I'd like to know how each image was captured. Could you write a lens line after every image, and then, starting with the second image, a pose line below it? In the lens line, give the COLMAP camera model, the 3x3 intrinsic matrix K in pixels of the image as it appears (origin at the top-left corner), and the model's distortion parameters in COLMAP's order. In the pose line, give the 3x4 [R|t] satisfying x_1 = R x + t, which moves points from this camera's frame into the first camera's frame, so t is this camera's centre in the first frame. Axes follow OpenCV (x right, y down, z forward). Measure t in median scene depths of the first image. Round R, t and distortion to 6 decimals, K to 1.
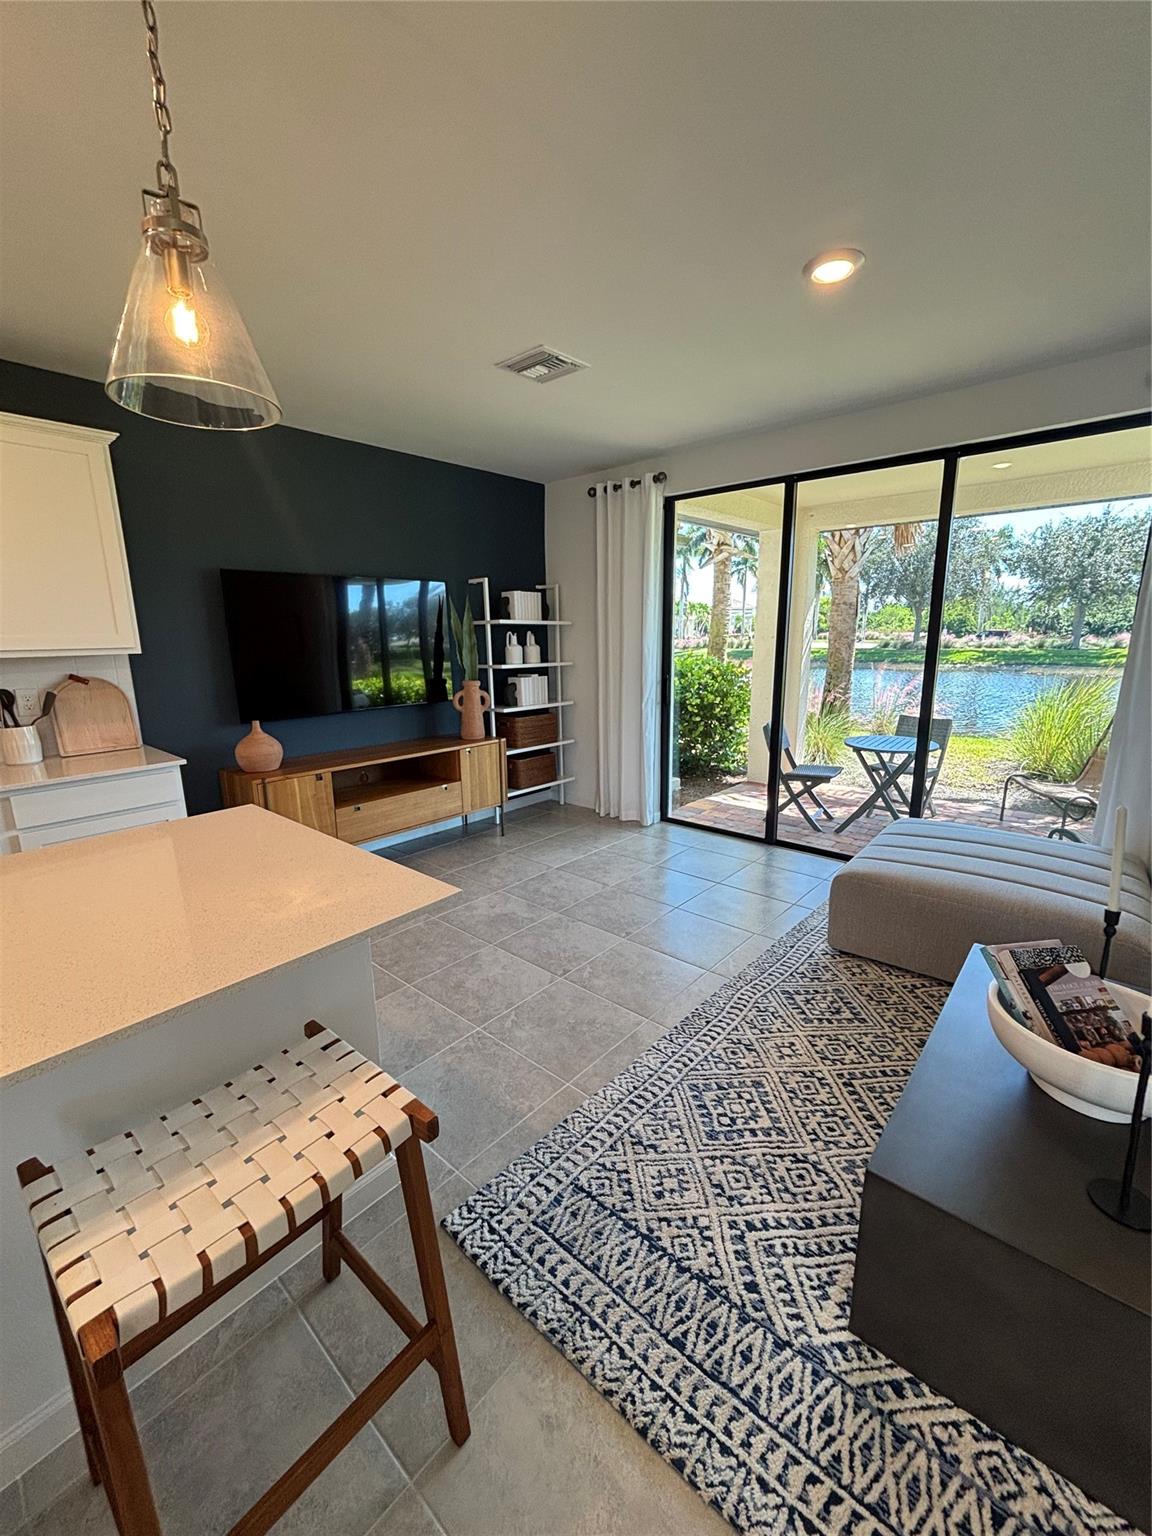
lens RADIAL K [[616.1, 0, 576.0], [0, 616.1, 768.0], [0, 0, 1]] dist [-0.001739, -0.000156]
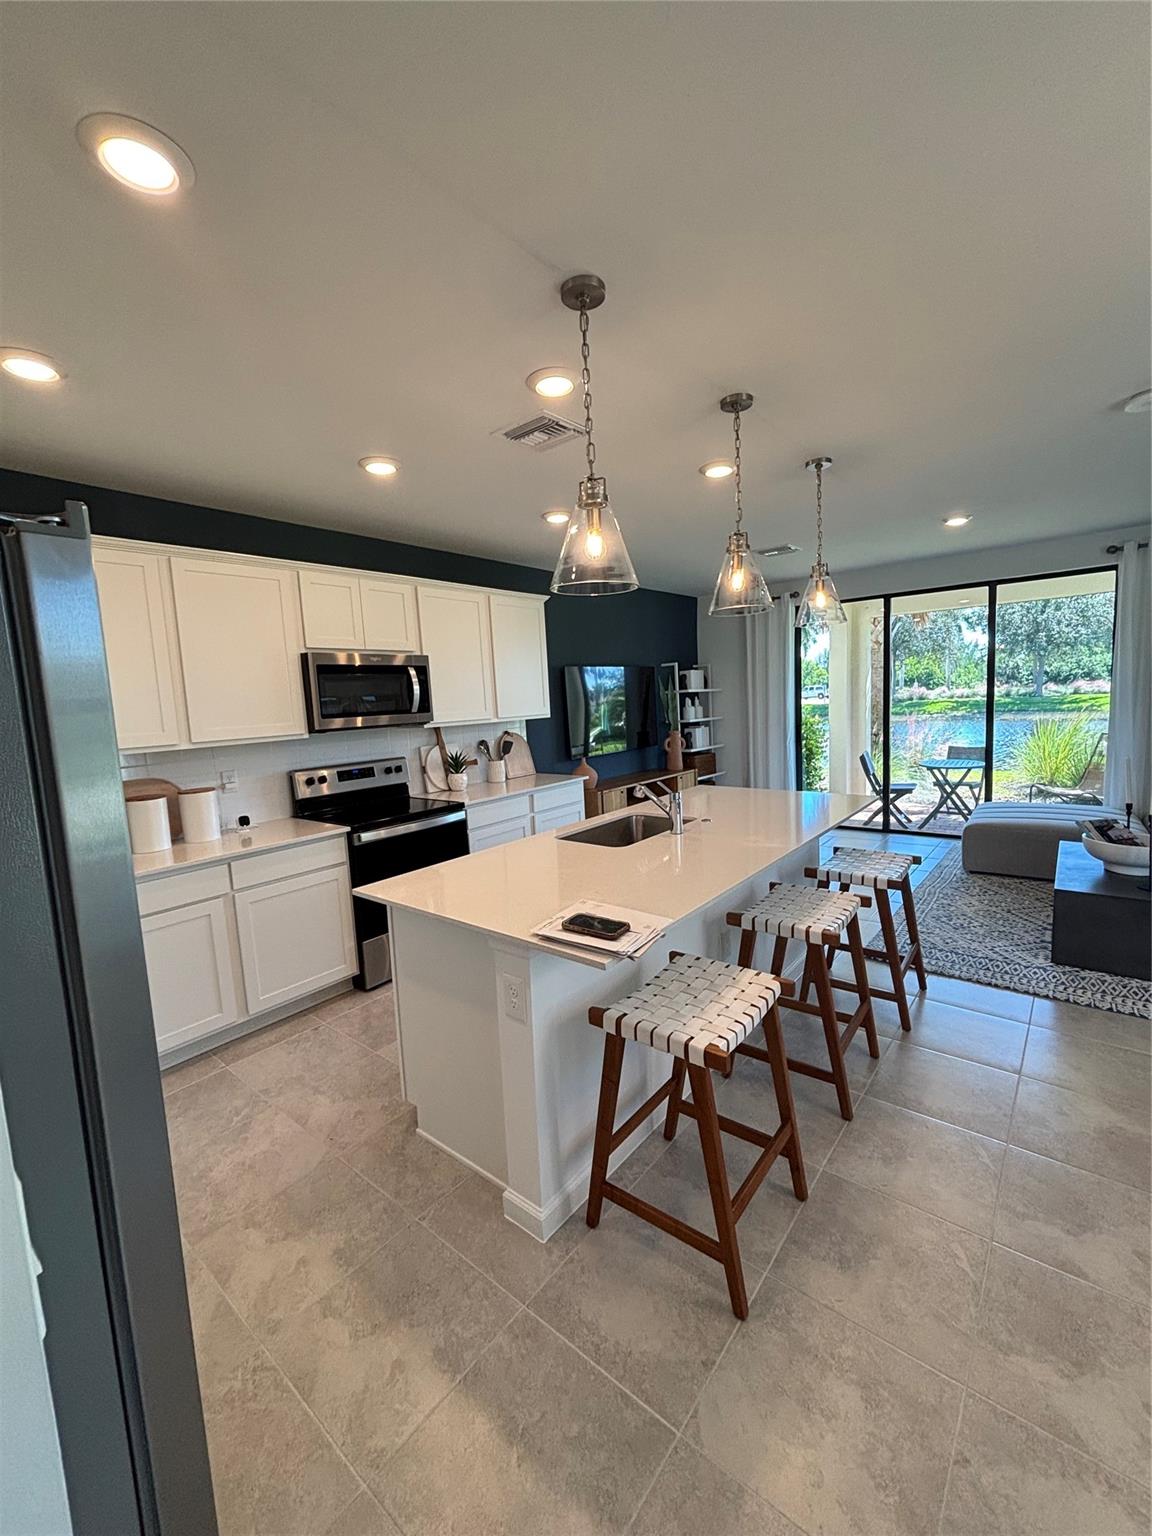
lens RADIAL K [[610.5, 0, 569.1], [0, 610.5, 769.7], [0, 0, 1]] dist [-0.016826, 0.000068]
pose [[0.999045, -0.041069, 0.014933, -0.397439], [0.042366, 0.994032, -0.100522, 0.077363], [-0.010715, 0.101059, 0.994823, -0.391907]]
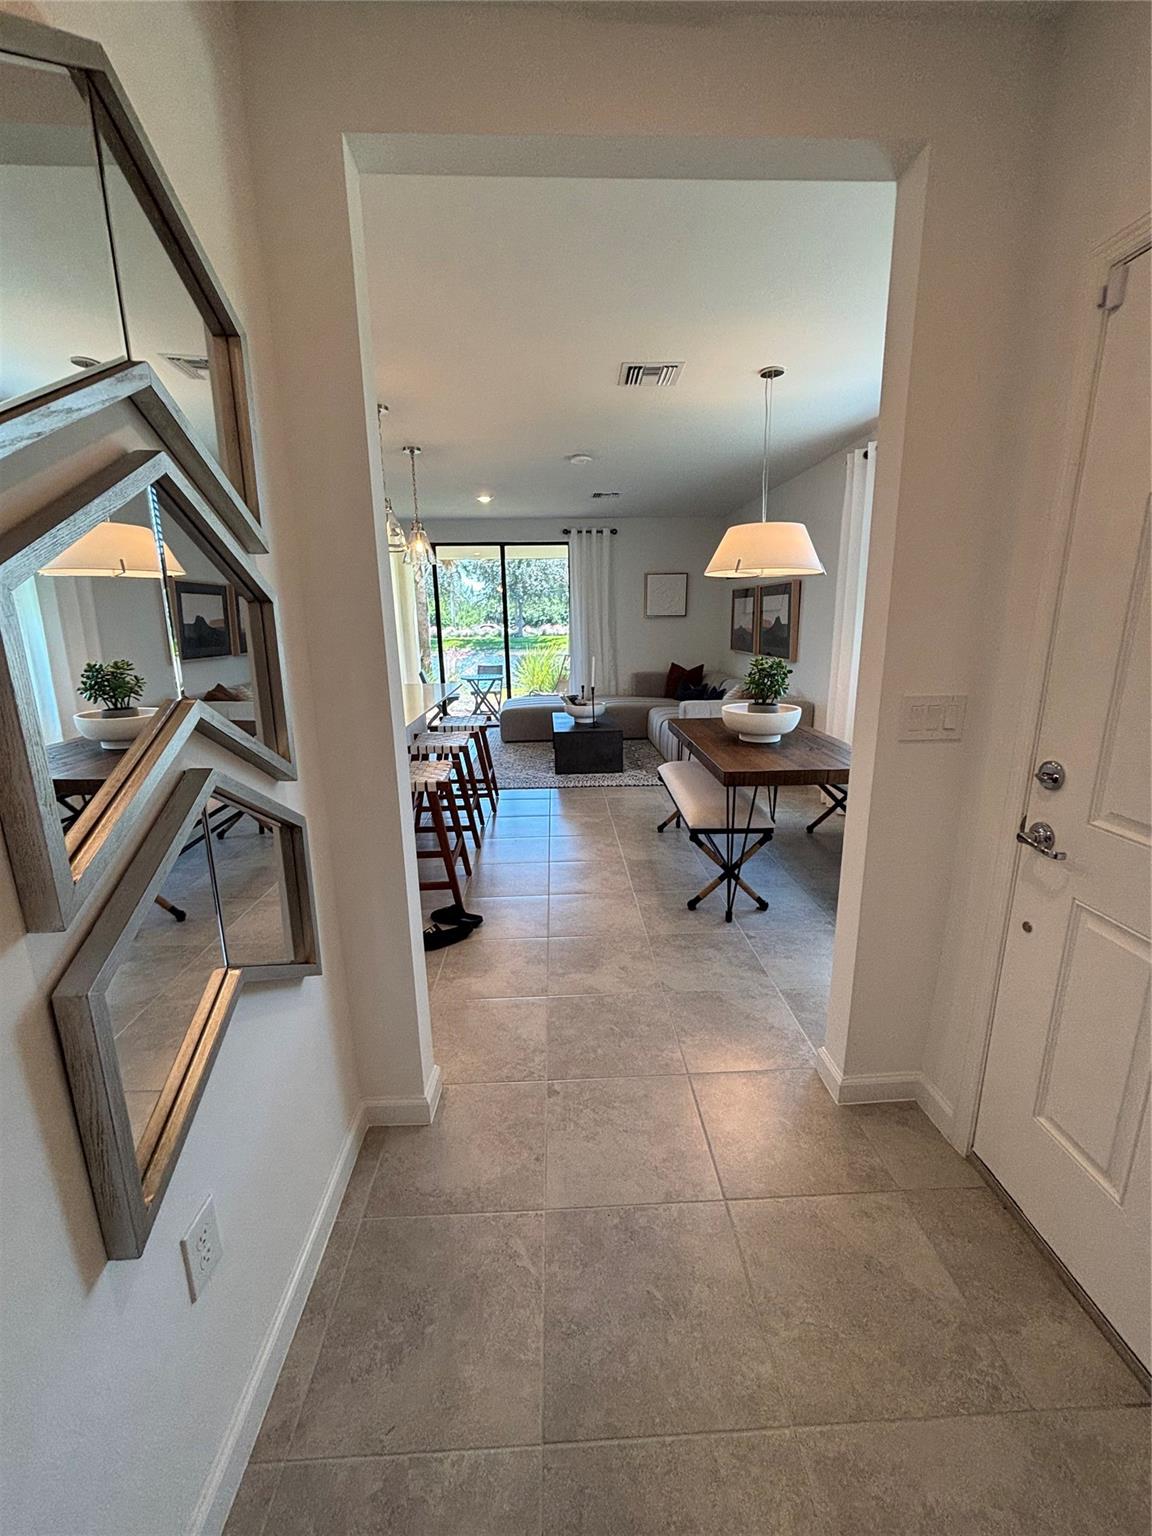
lens RADIAL K [[616.1, 0, 576.0], [0, 616.1, 768.0], [0, 0, 1]] dist [-0.001739, -0.000156]
pose [[0.719854, -0.163233, 0.674660, -0.631322], [0.157177, 0.985042, 0.070623, 0.150688], [-0.676096, 0.055203, 0.734742, -0.611821]]
